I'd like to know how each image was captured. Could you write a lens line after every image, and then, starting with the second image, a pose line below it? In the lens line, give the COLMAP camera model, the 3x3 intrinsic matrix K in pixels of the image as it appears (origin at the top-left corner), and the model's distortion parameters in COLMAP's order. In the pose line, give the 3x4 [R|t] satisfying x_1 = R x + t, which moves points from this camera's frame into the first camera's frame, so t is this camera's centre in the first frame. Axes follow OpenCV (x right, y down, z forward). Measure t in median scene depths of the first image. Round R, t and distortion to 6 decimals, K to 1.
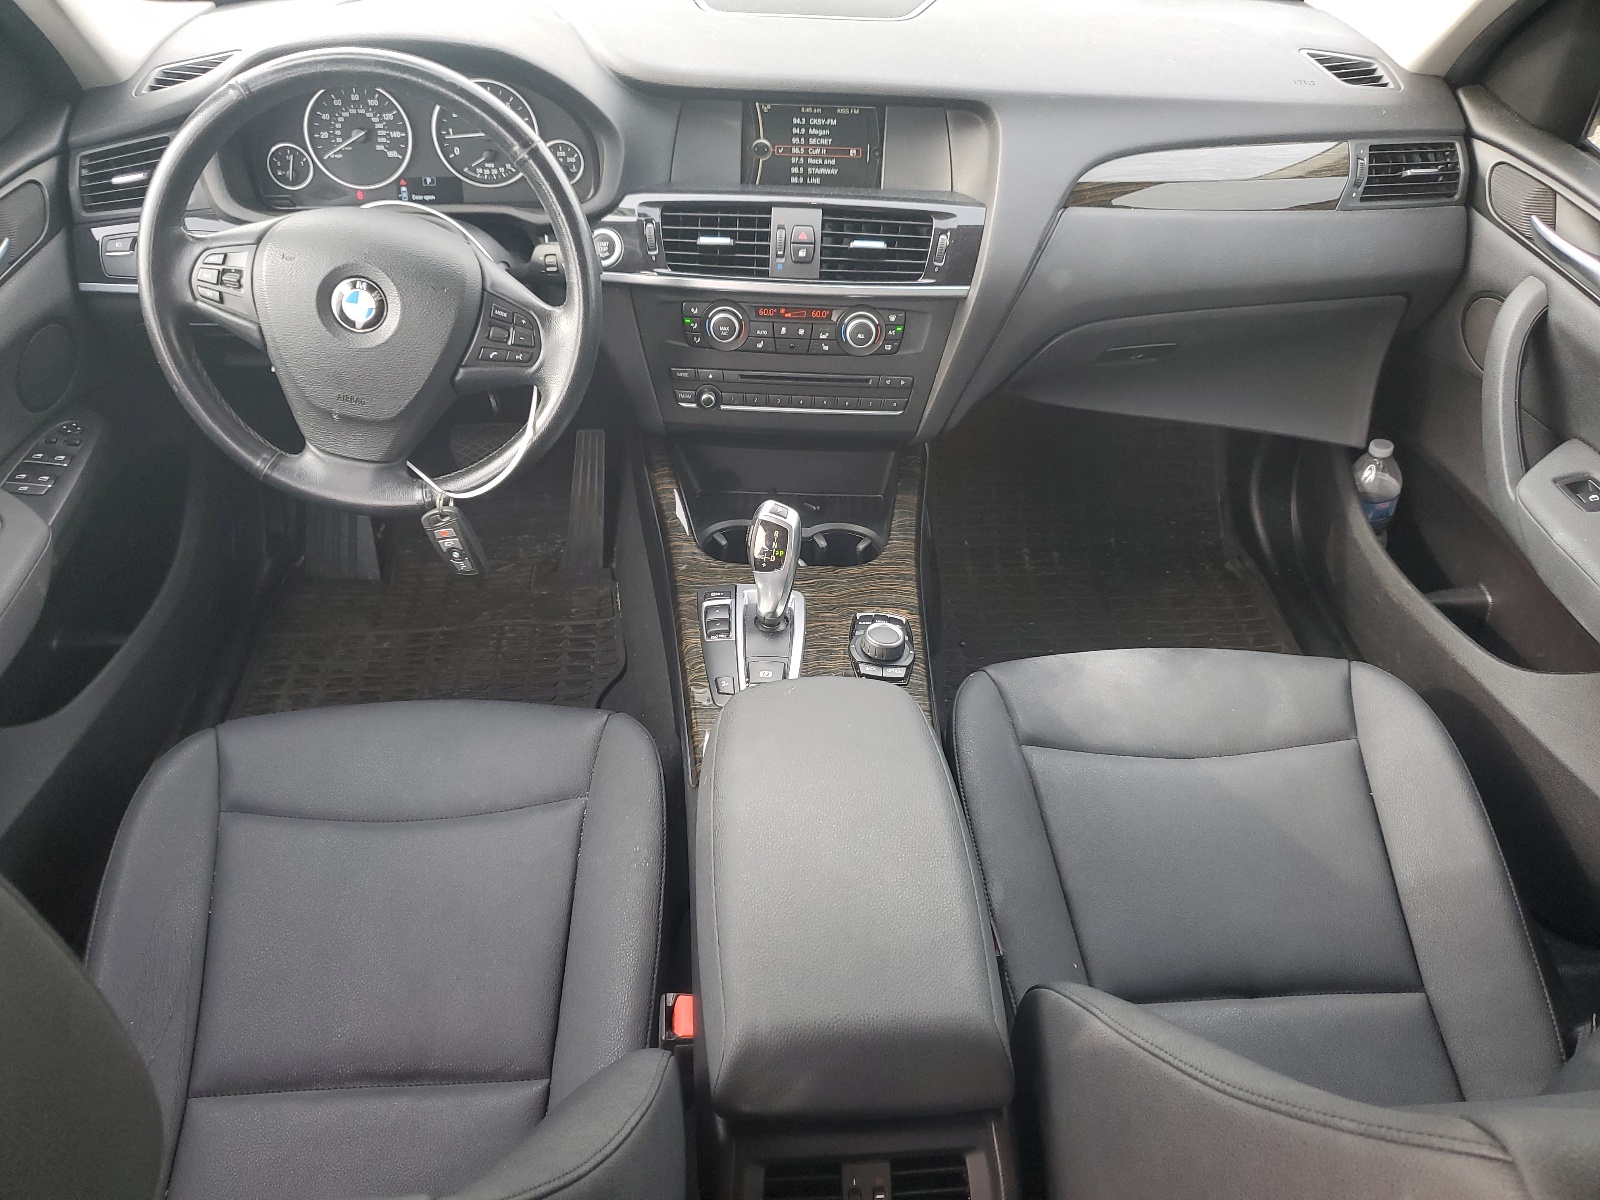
lens RADIAL K [[1208.4, 0, 782.8], [0, 1208.4, 615.6], [0, 0, 1]] dist [0.006620, 0.001593]
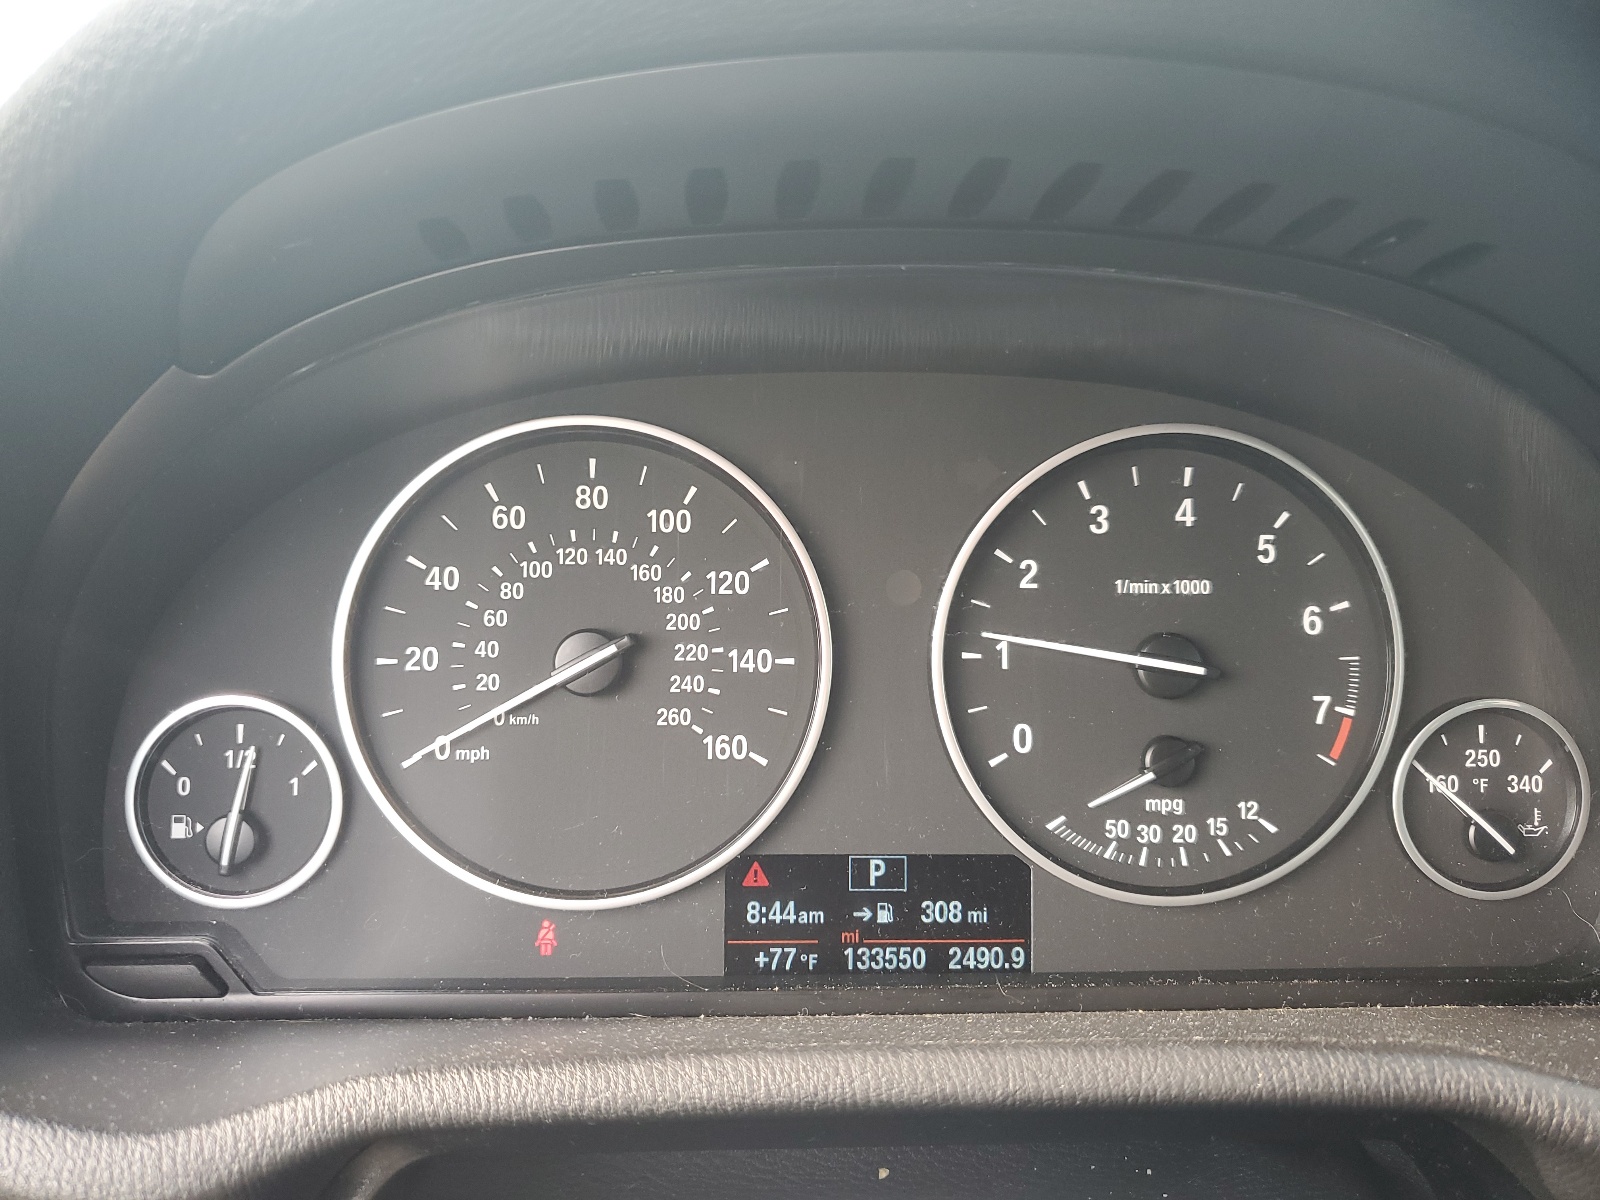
lens RADIAL K [[1208.4, 0, 804.0], [0, 1208.4, 605.0], [0, 0, 1]] dist [0.006620, 0.001593]
pose [[0.979790, 0.006018, -0.199941, -0.272176], [-0.089194, 0.907821, -0.409764, -0.324614], [0.179044, 0.419316, 0.890010, 0.819275]]
